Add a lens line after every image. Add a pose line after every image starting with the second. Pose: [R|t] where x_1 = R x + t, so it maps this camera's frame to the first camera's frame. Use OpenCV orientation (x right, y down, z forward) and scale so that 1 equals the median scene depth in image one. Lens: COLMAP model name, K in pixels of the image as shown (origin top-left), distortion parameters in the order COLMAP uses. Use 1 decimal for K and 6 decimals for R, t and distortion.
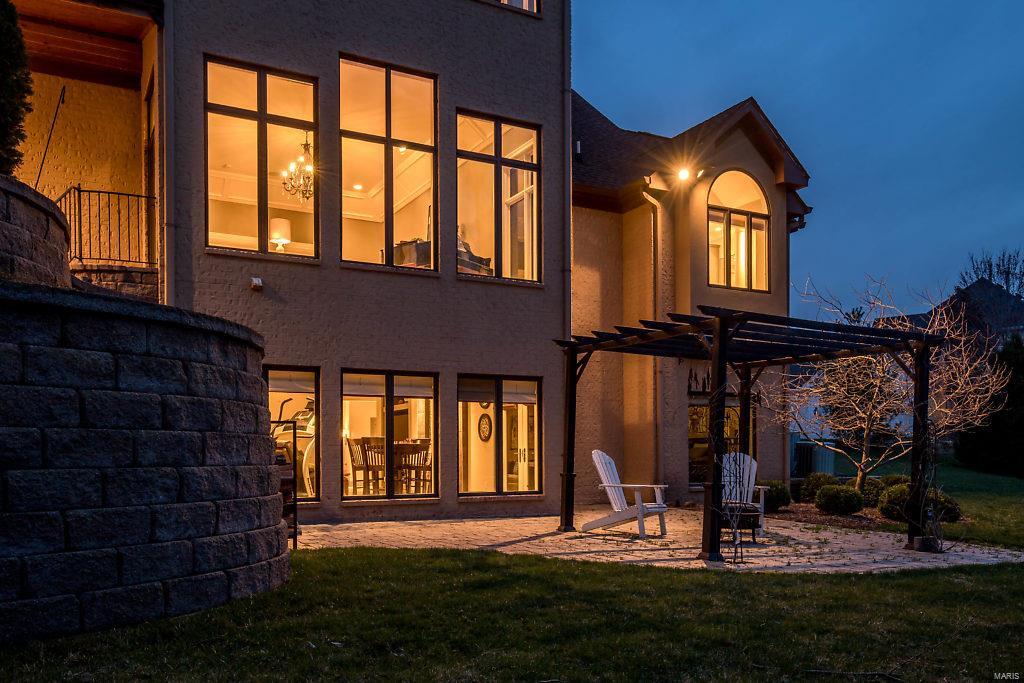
lens RADIAL K [[843.8, 0, 513.2], [0, 843.8, 270.6], [0, 0, 1]] dist [0.096950, 0.000241]
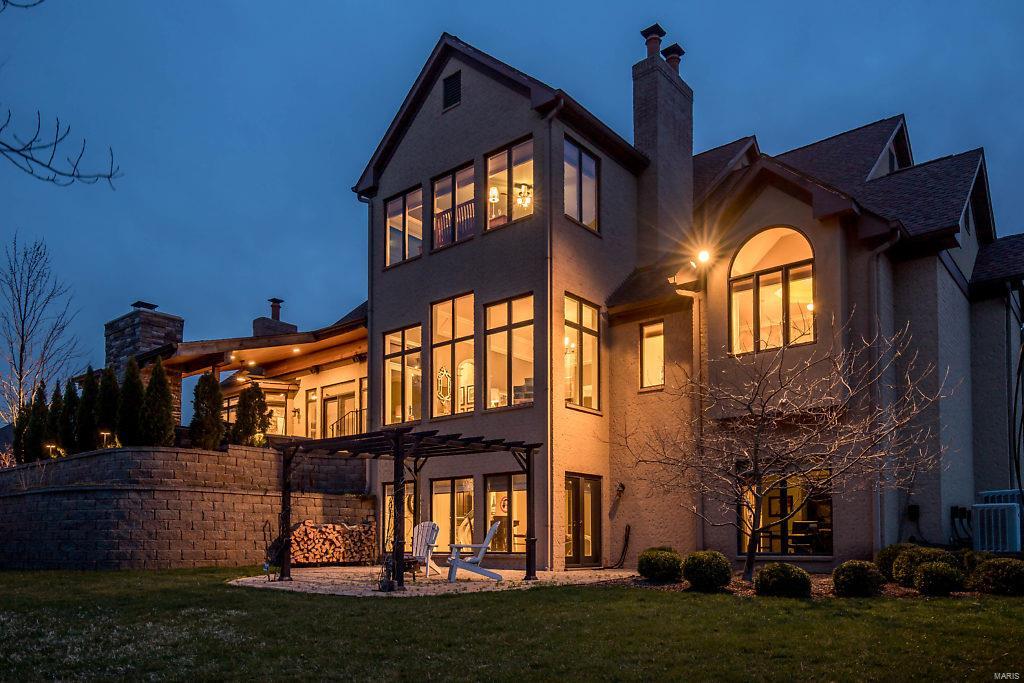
lens RADIAL K [[692.6, 0, 512.0], [0, 692.6, 341.5], [0, 0, 1]] dist [0.027919, 0.000103]
pose [[0.366156, -0.253978, -0.895223, 1.079495], [0.198584, 0.961199, -0.191472, 0.130458], [0.909117, -0.107669, 0.402385, 0.512685]]
